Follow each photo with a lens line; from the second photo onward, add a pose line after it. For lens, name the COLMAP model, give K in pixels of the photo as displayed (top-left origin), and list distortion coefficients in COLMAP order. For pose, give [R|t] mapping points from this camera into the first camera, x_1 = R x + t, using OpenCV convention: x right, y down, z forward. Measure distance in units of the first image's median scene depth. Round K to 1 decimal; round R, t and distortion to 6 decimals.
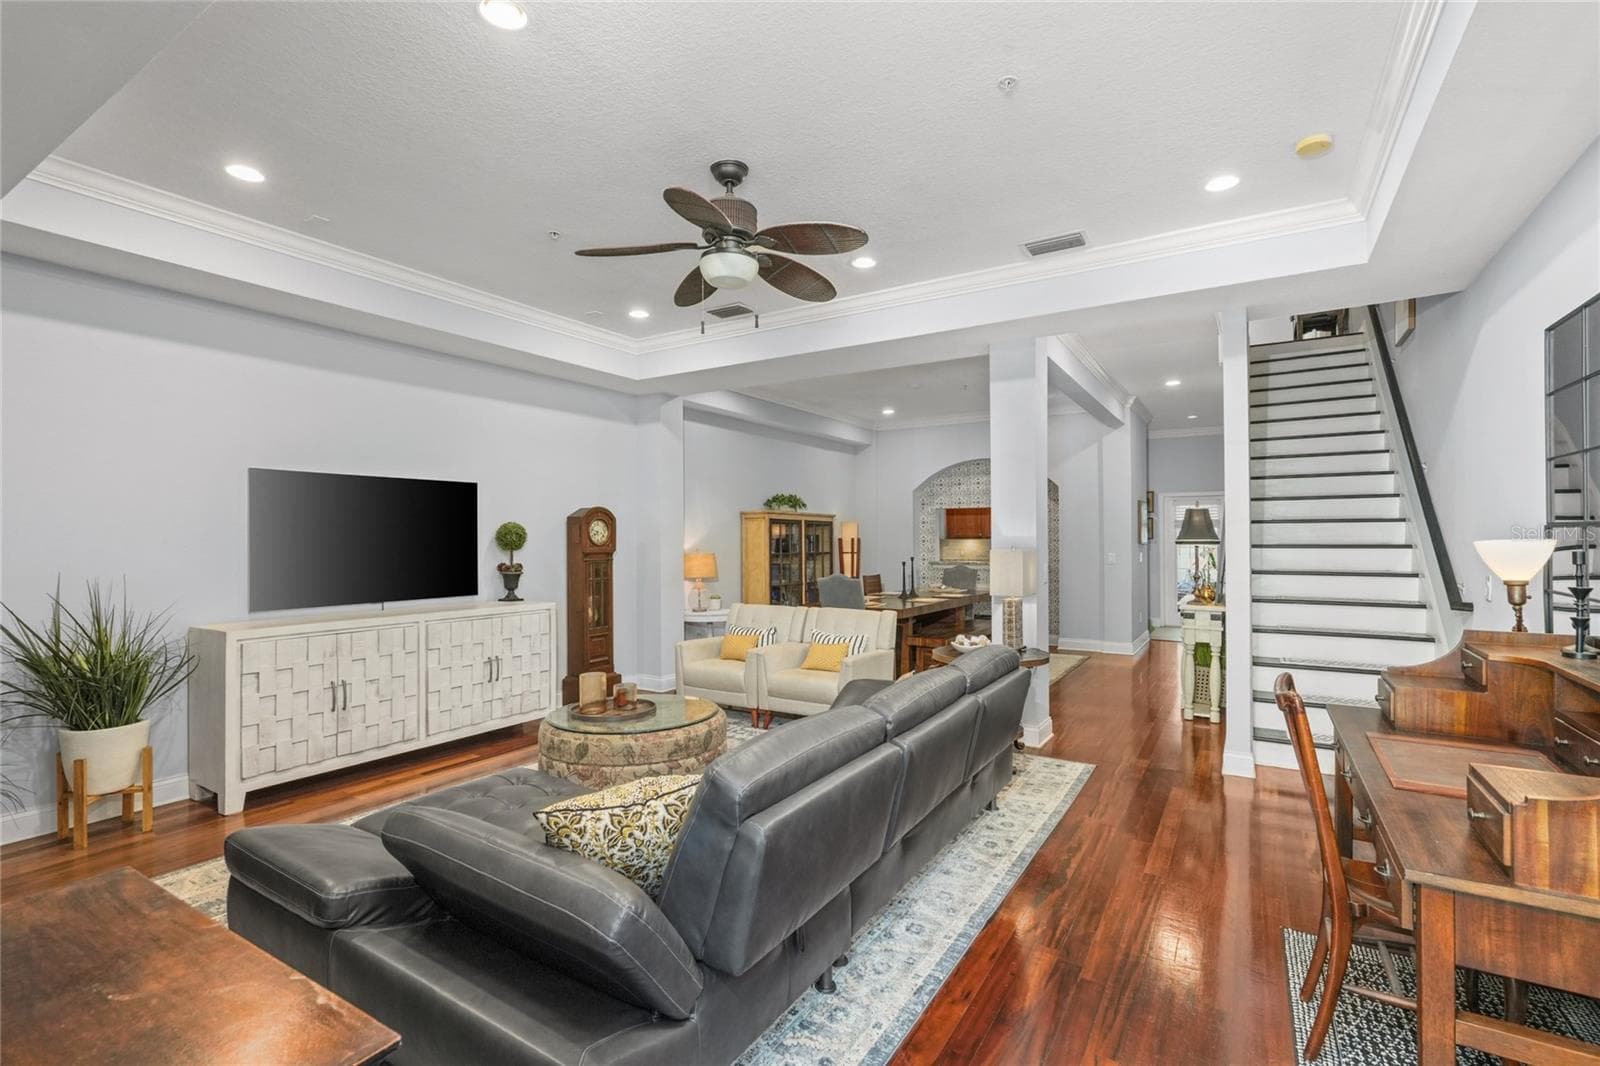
lens RADIAL K [[727.5, 0, 799.0], [0, 727.5, 533.6], [0, 0, 1]] dist [0.001129, 0.000446]
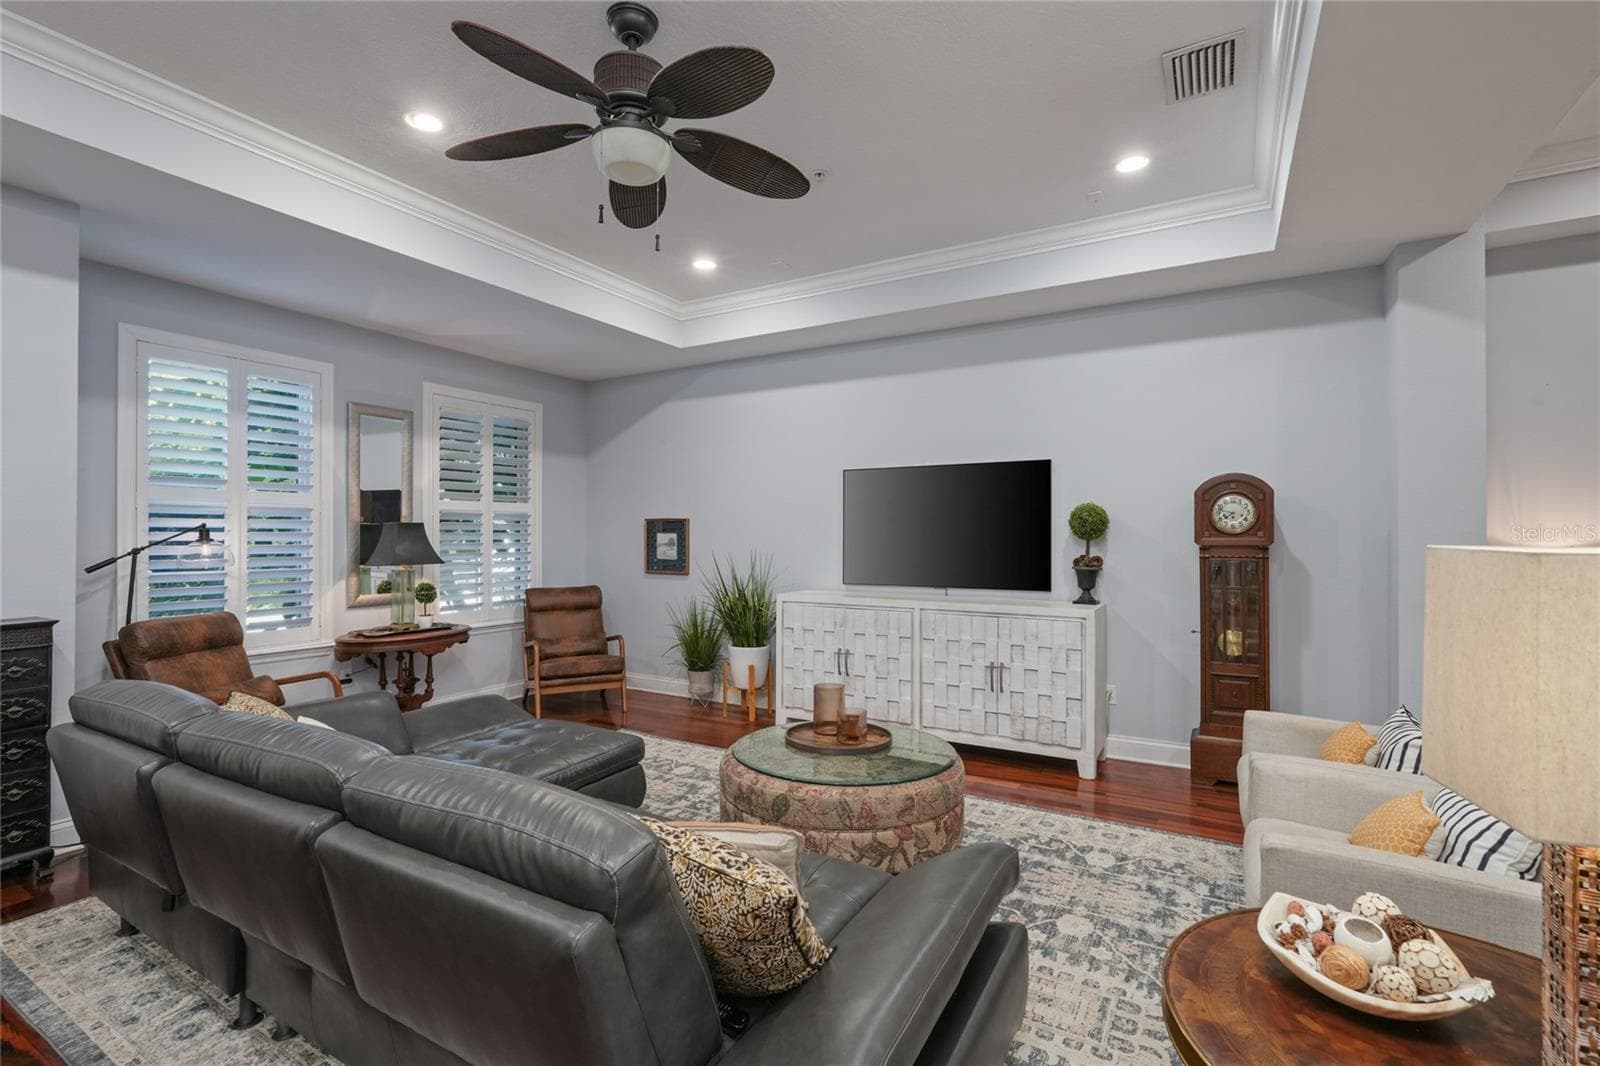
lens RADIAL K [[727.5, 0, 798.2], [0, 727.5, 533.2], [0, 0, 1]] dist [0.001129, 0.000446]
pose [[0.049214, 0.000695, -0.998788, 0.382175], [0.003857, 0.999992, 0.000886, 0.014059], [0.998781, -0.003896, 0.049211, 0.658279]]
